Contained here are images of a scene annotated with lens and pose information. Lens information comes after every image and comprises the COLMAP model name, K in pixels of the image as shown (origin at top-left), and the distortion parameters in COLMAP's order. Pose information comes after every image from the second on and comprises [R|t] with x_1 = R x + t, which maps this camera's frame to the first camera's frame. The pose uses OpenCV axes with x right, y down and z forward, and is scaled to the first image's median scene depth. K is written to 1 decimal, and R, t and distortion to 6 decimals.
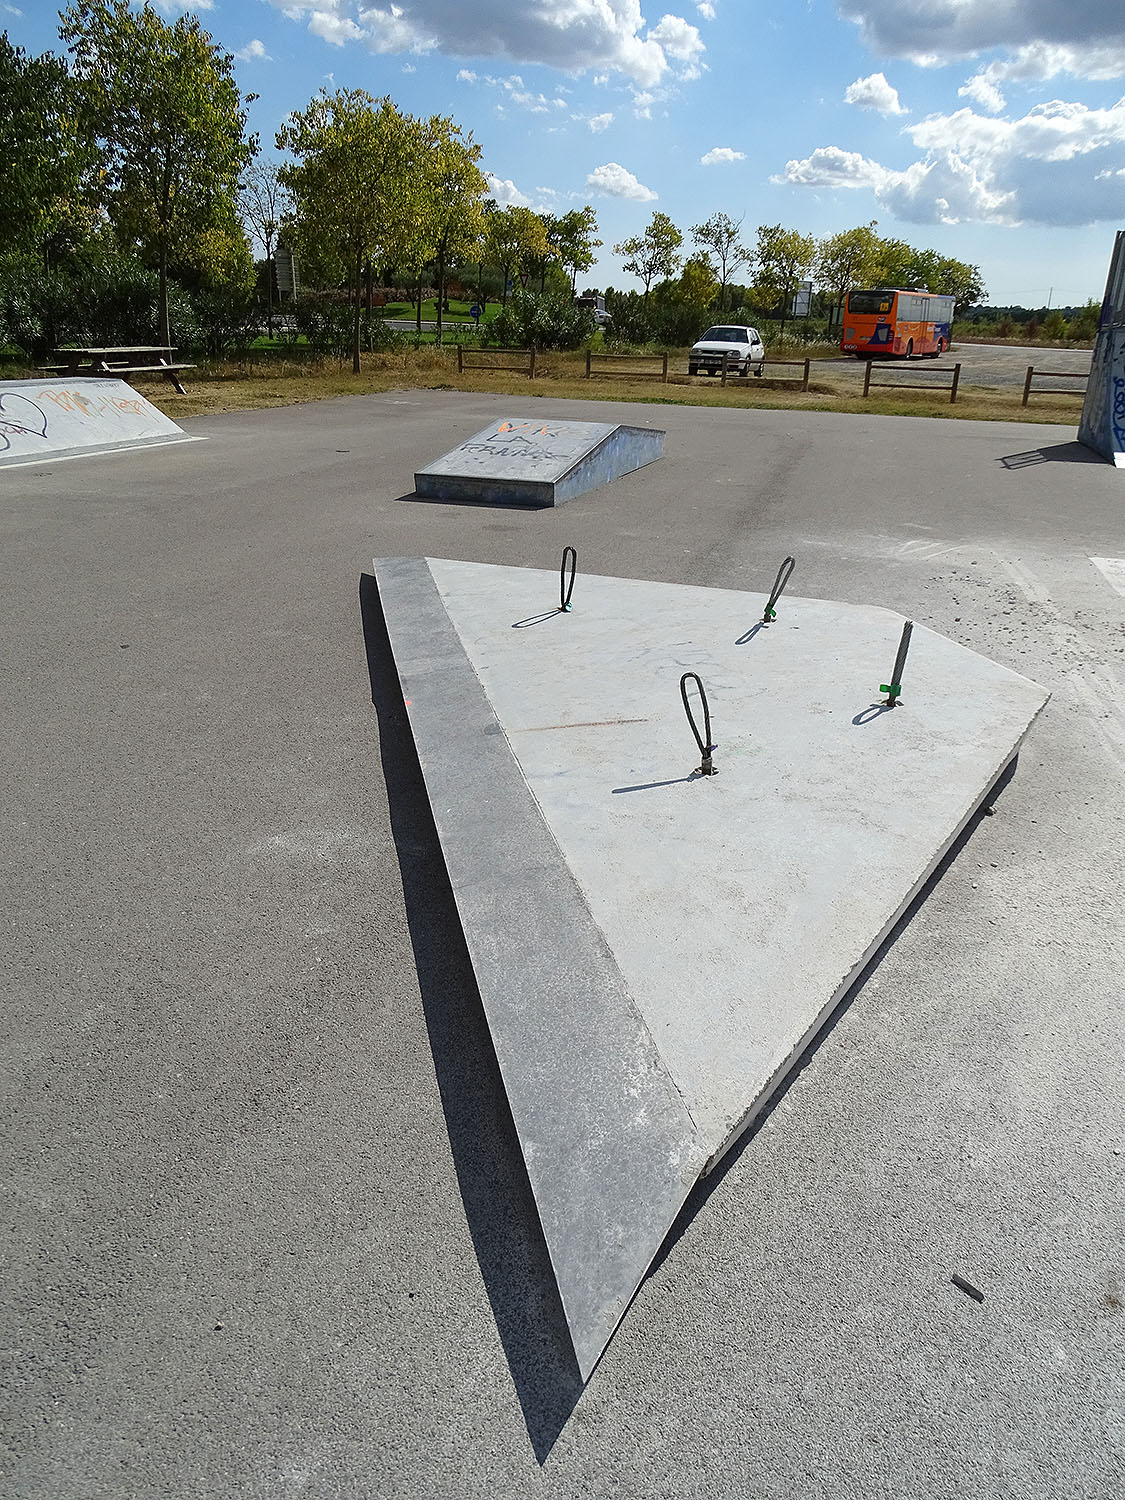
lens RADIAL K [[1056.5, 0, 585.9], [0, 1056.5, 737.5], [0, 0, 1]] dist [0.004808, 0.003636]
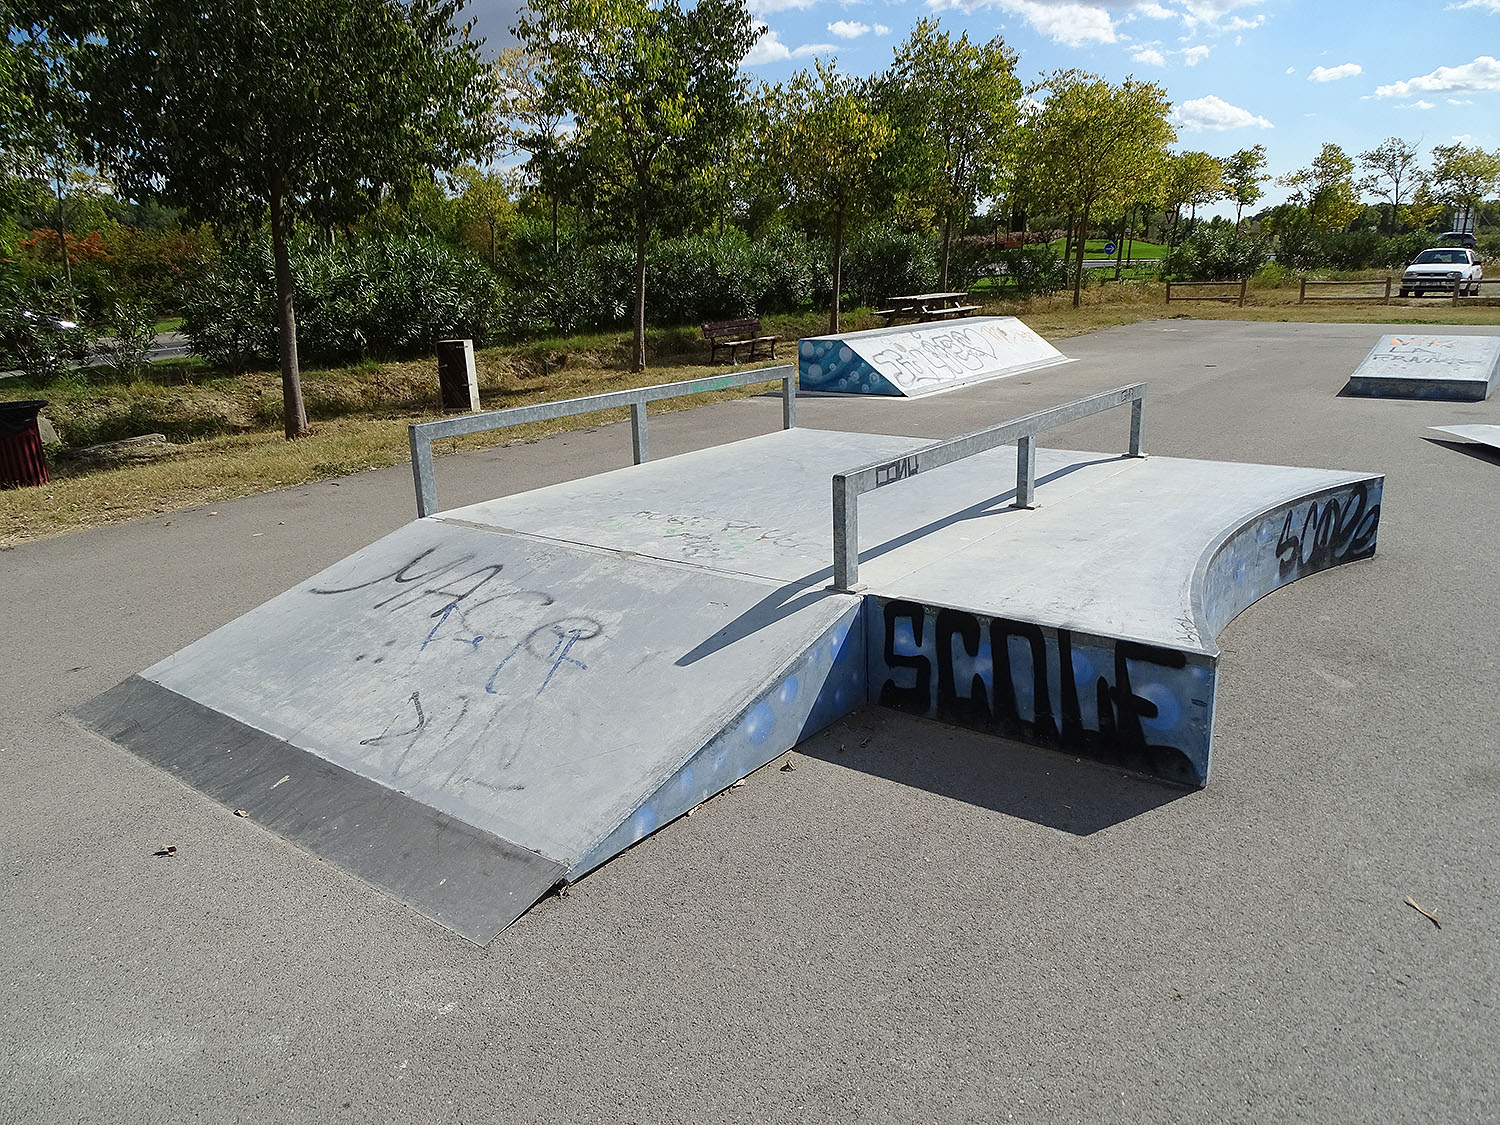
lens RADIAL K [[1056.5, 0, 755.1], [0, 1056.5, 560.0], [0, 0, 1]] dist [0.004808, 0.003636]
pose [[0.938538, 0.044348, -0.342316, -0.122394], [-0.078116, 0.993272, -0.085493, 0.044065], [0.336221, 0.106978, 0.935687, -0.135923]]
